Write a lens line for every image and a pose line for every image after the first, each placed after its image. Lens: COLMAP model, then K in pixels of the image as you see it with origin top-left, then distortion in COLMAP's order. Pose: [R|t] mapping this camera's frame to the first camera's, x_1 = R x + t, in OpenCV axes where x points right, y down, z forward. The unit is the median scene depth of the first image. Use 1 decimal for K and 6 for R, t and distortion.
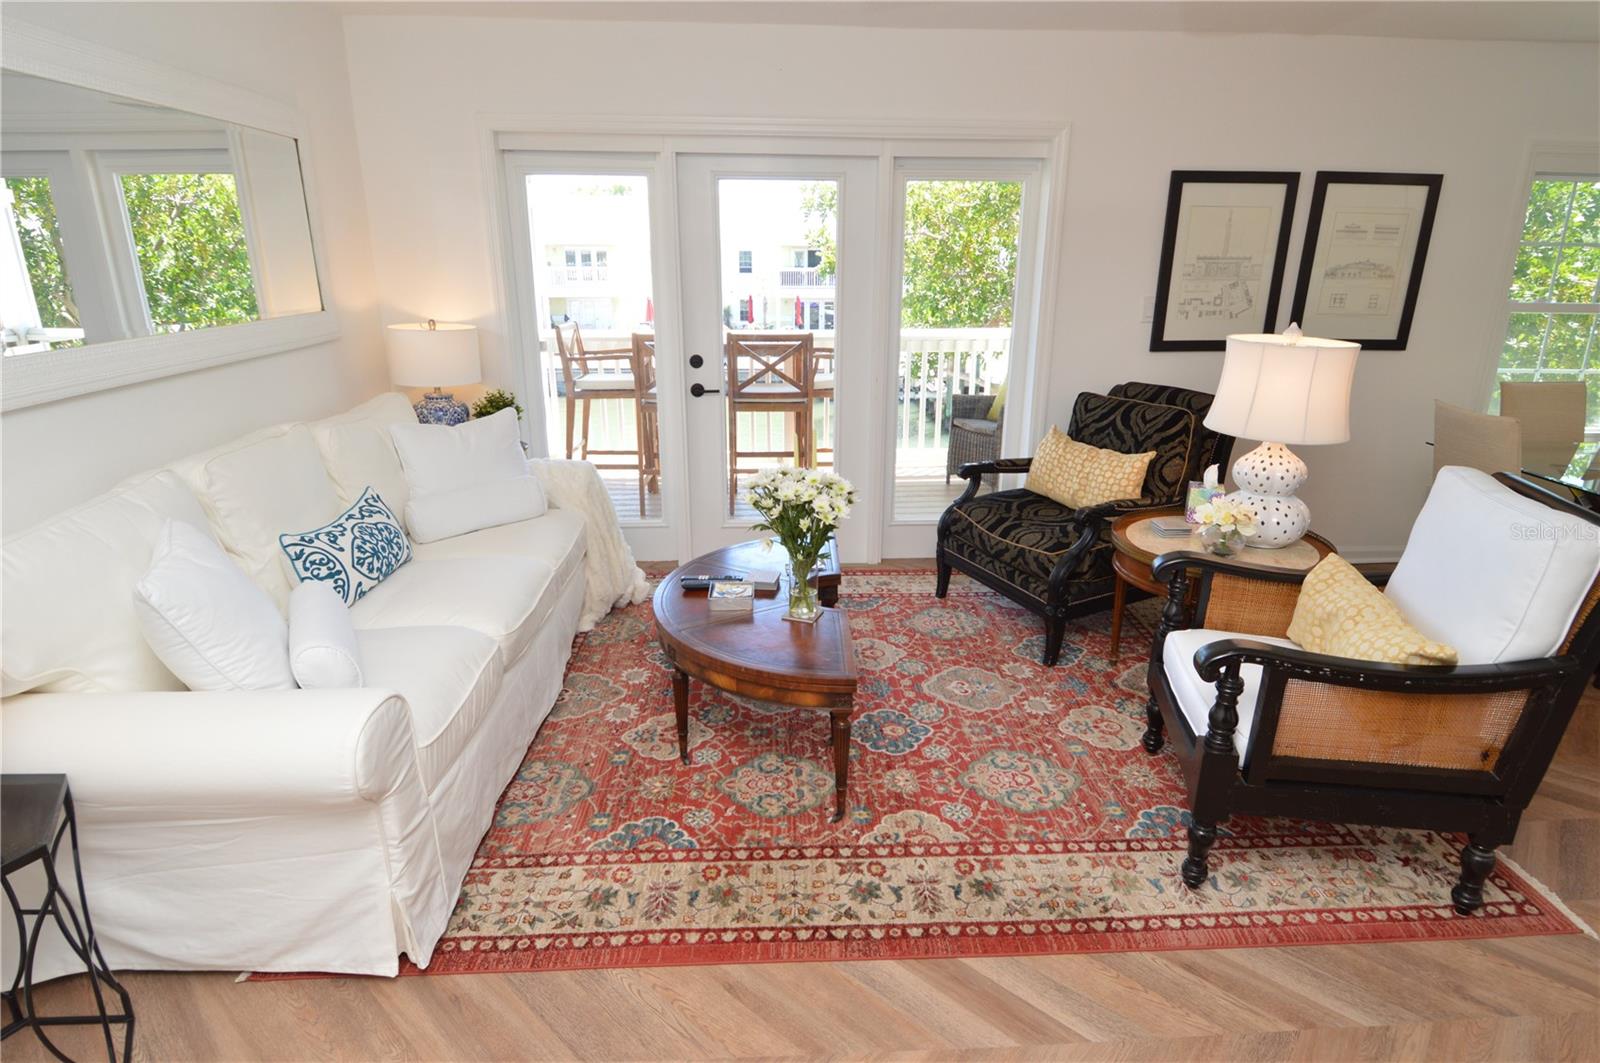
lens RADIAL K [[850.9, 0, 811.3], [0, 850.9, 520.3], [0, 0, 1]] dist [0.021521, -0.030817]
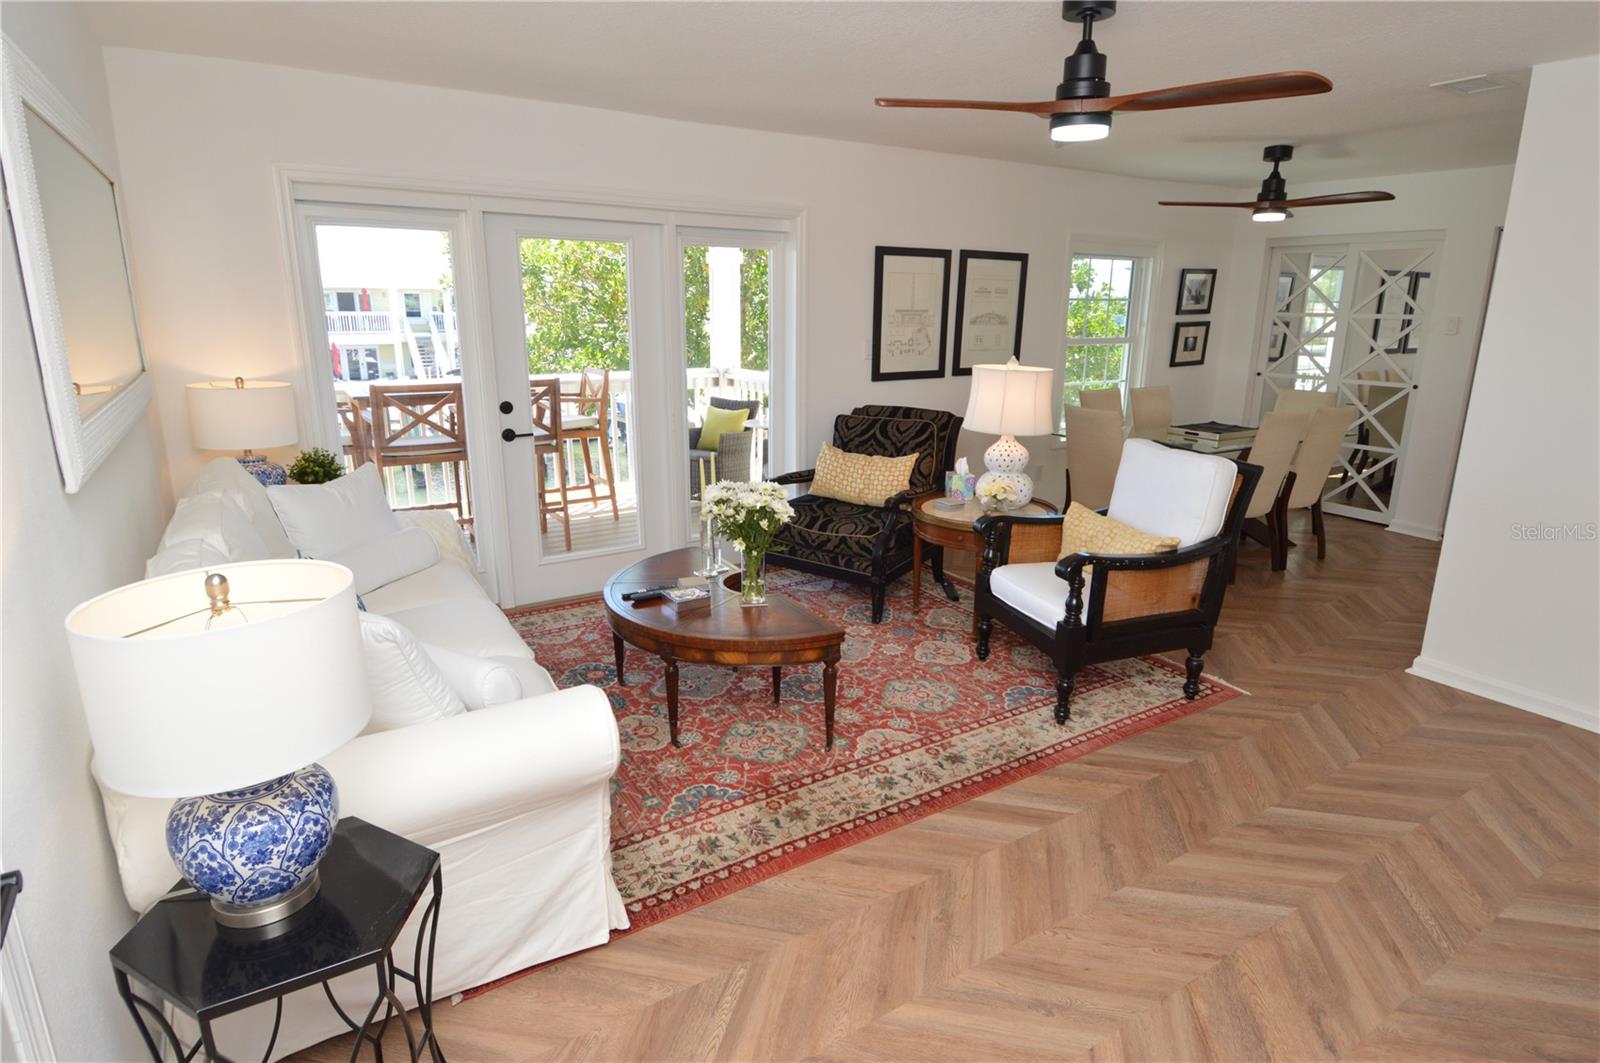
lens RADIAL K [[850.9, 0, 811.3], [0, 850.9, 520.3], [0, 0, 1]] dist [0.021521, -0.030817]
pose [[0.869109, -0.118008, 0.480337, -0.495899], [0.140901, 0.989954, -0.011733, 0.020764], [-0.474127, 0.077877, 0.877006, -0.115821]]
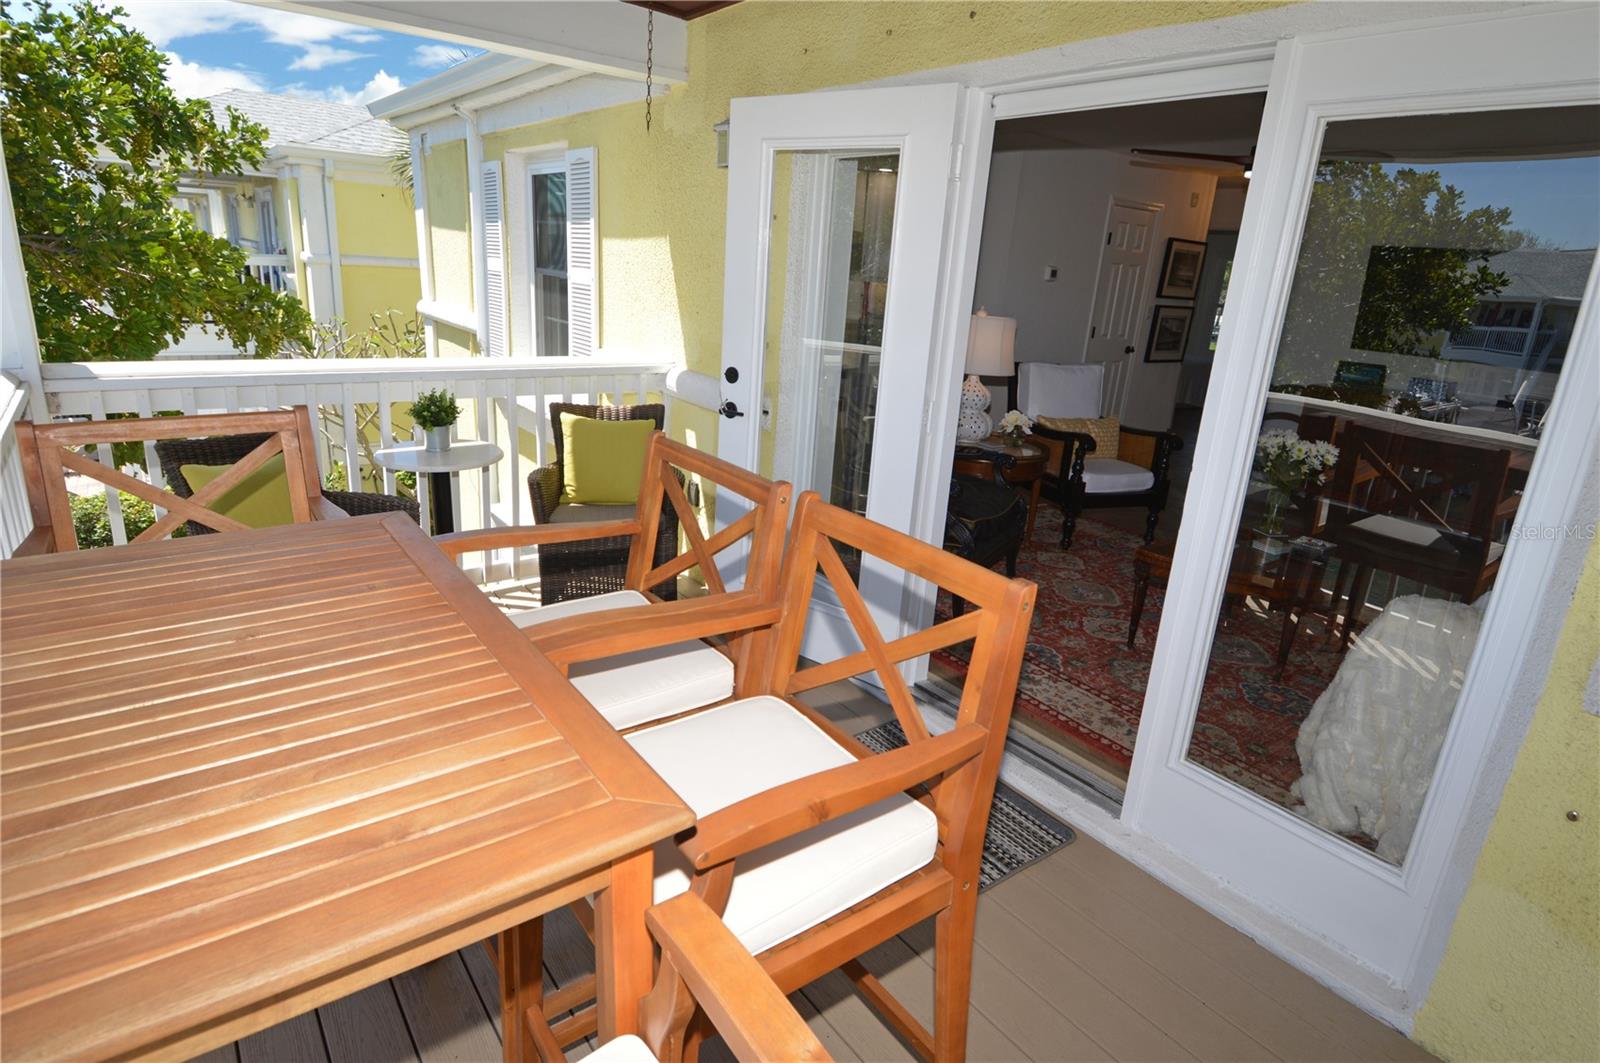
lens RADIAL K [[850.9, 0, 811.3], [0, 850.9, 520.3], [0, 0, 1]] dist [0.021521, -0.030817]
pose [[-0.562493, -0.283512, 0.776674, -0.672419], [0.174828, 0.877346, 0.446877, -0.674301], [-0.808107, 0.387149, -0.443935, 2.207485]]
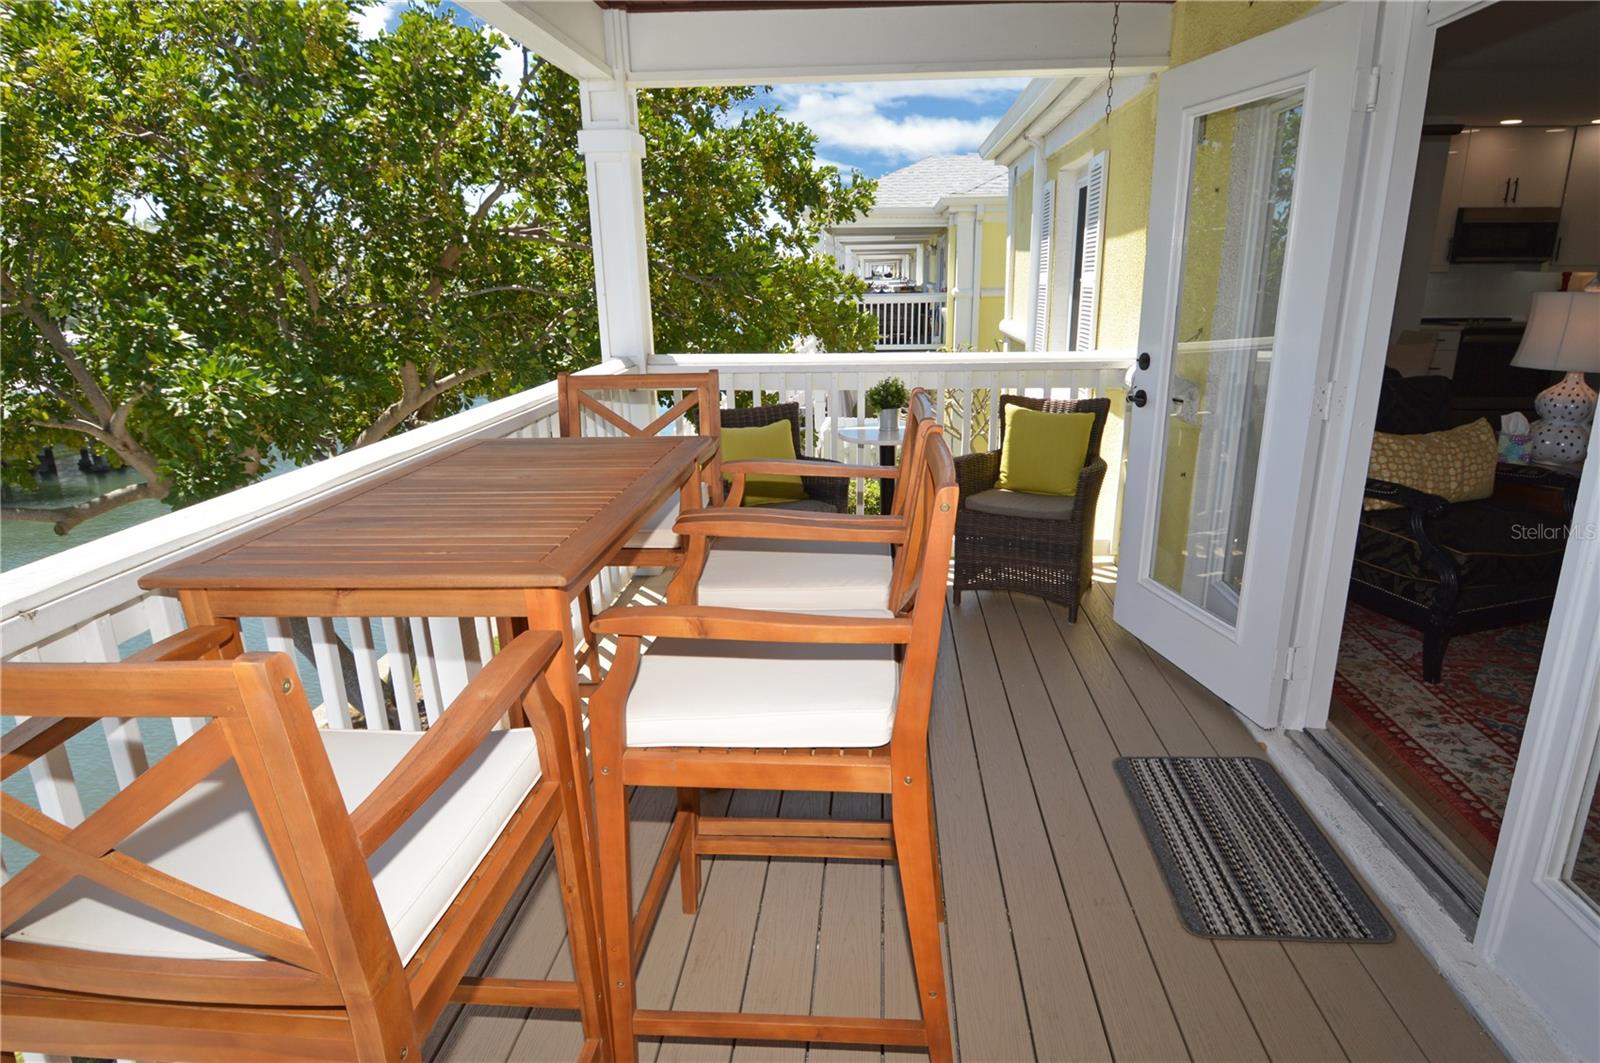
lens RADIAL K [[877.5, 0, 816.2], [0, 877.5, 525.2], [0, 0, 1]] dist [0.006386, -0.023113]
pose [[0.126947, -0.281770, 0.951047, -0.858178], [0.307849, 0.922649, 0.232265, -0.540039], [-0.942928, 0.263294, 0.203870, 1.912084]]
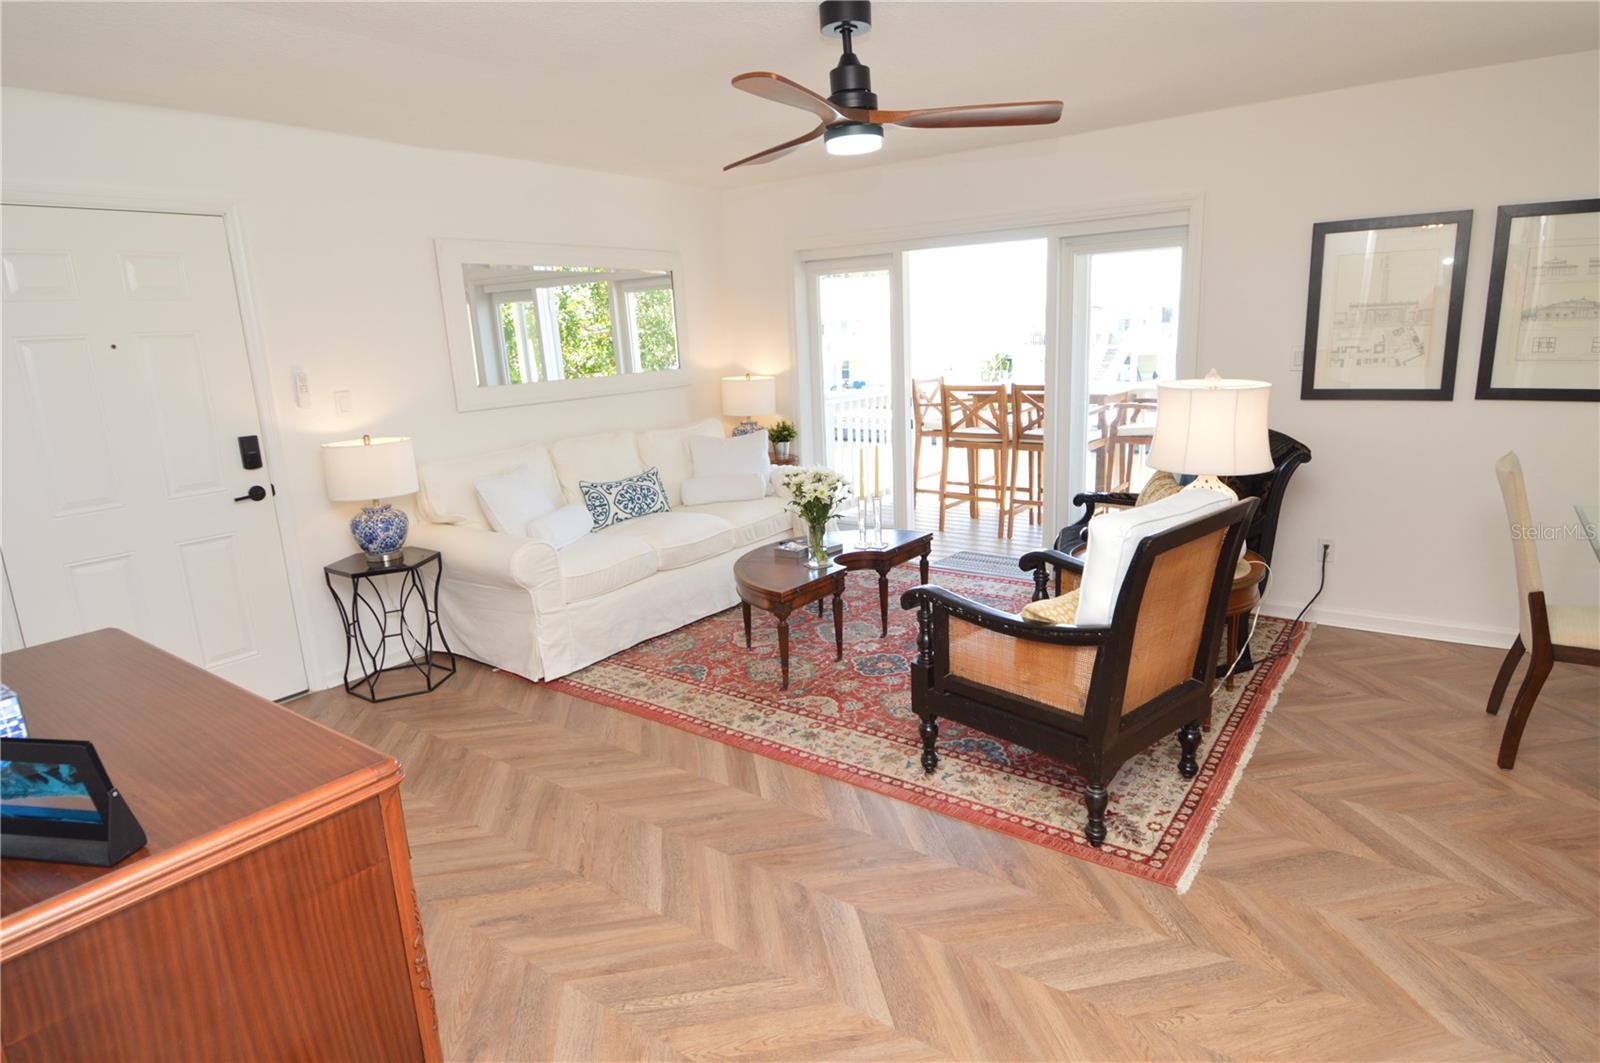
lens RADIAL K [[877.5, 0, 816.2], [0, 877.5, 525.2], [0, 0, 1]] dist [0.006386, -0.023113]
pose [[0.778298, 0.098338, -0.620147, 0.905467], [-0.139416, 0.990071, -0.017973, 0.067975], [0.612222, 0.100446, 0.784280, -0.205253]]
